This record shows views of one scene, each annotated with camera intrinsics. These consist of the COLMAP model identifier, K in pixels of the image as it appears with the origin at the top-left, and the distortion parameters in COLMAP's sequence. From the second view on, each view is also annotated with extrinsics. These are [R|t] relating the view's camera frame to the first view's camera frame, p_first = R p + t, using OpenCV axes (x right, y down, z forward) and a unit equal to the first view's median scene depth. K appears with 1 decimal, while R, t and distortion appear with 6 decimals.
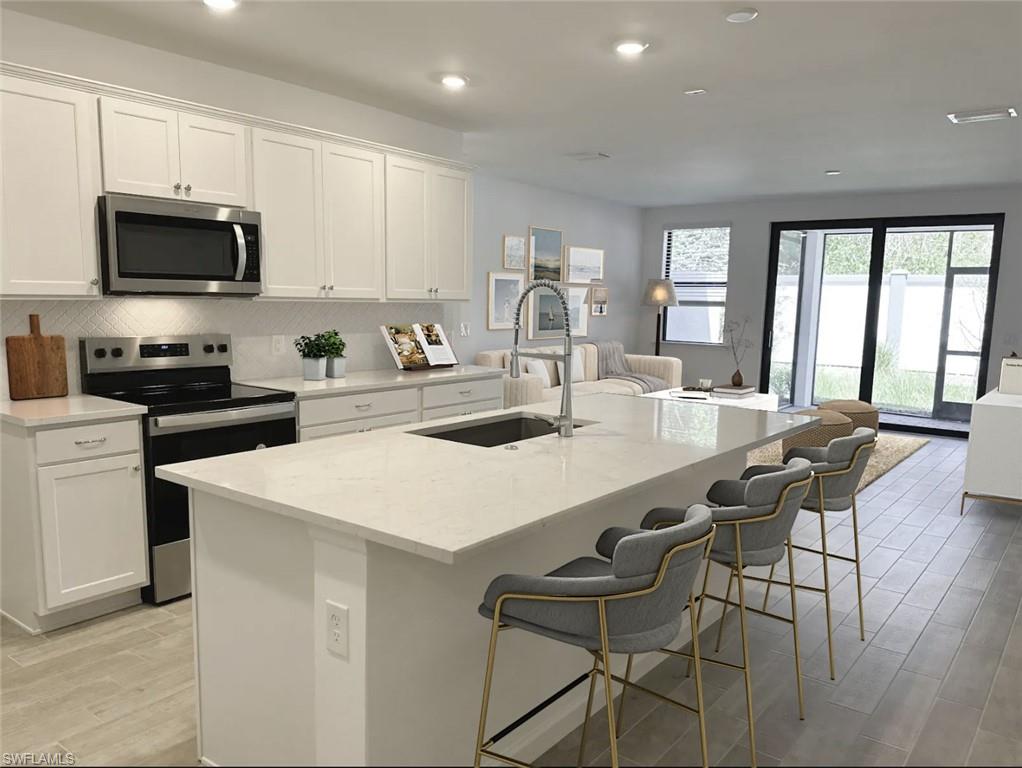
lens RADIAL K [[778.5, 0, 552.7], [0, 778.5, 425.4], [0, 0, 1]] dist [0.076366, -0.083009]
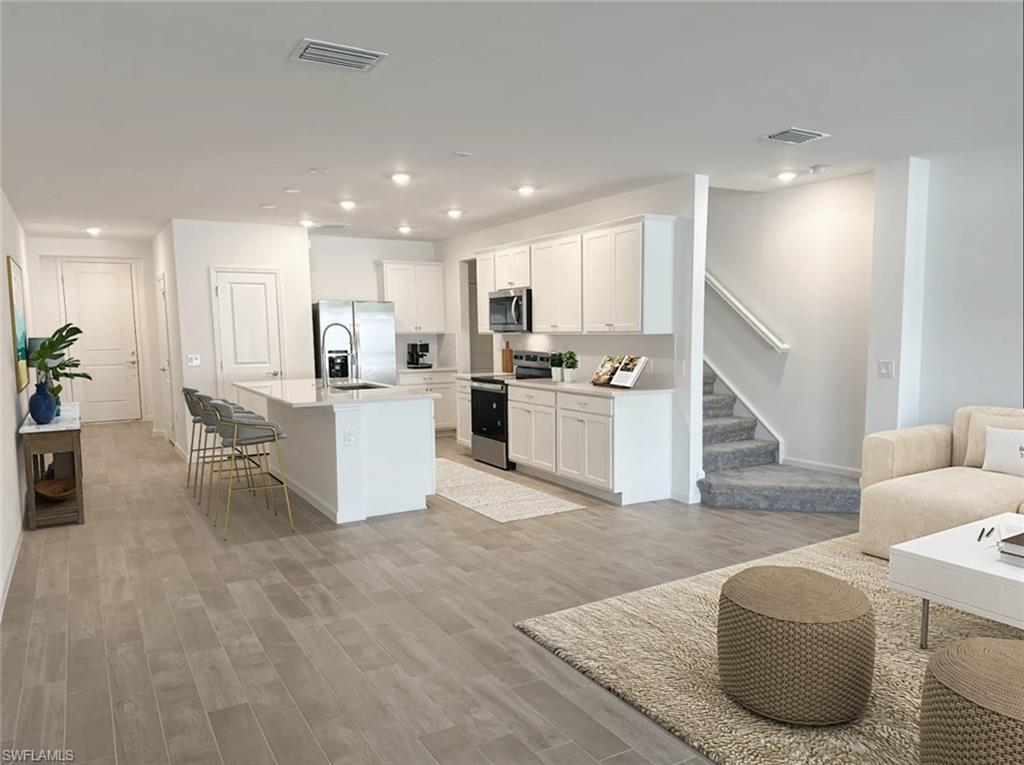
lens RADIAL K [[735.7, 0, 517.1], [0, 735.7, 415.7], [0, 0, 1]] dist [0.005092, -0.001711]
pose [[-0.396697, 0.088972, -0.913628, 1.312744], [-0.156255, 0.974221, 0.162718, -0.256895], [0.904553, 0.207309, -0.372568, 1.719807]]
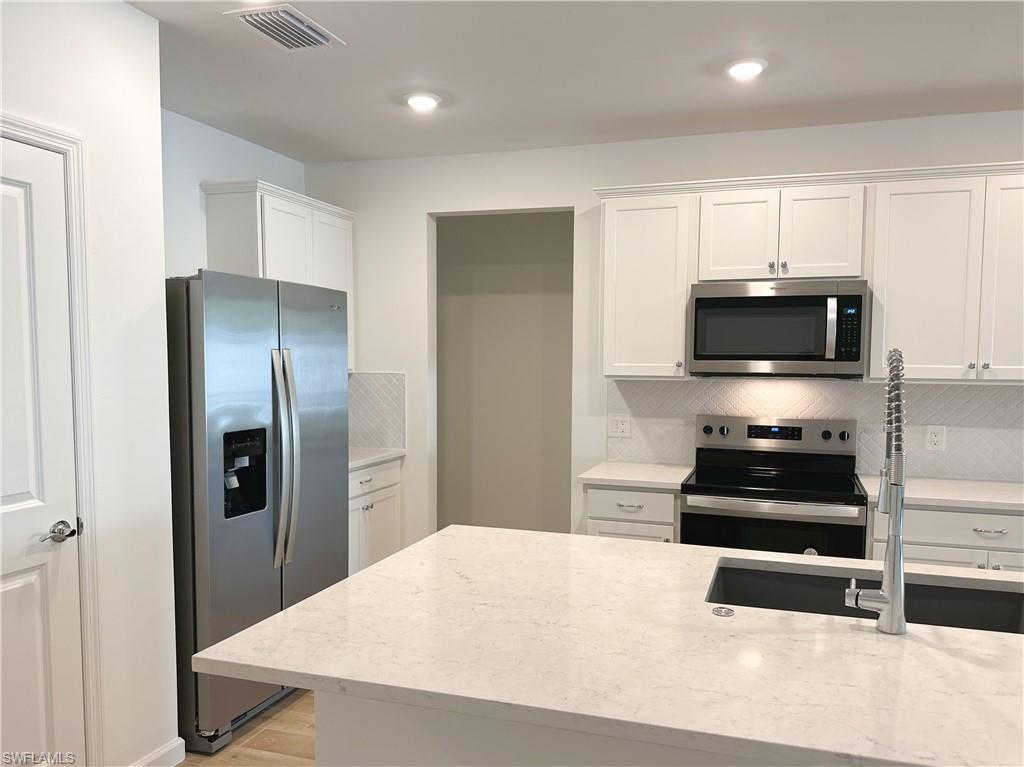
lens RADIAL K [[780.0, 0, 553.8], [0, 780.0, 425.0], [0, 0, 1]] dist [0.076366, -0.083009]
pose [[0.315303, 0.060701, -0.947048, 0.337118], [-0.162224, 0.986711, 0.009234, -0.069602], [0.935023, 0.150722, 0.320960, 0.437985]]
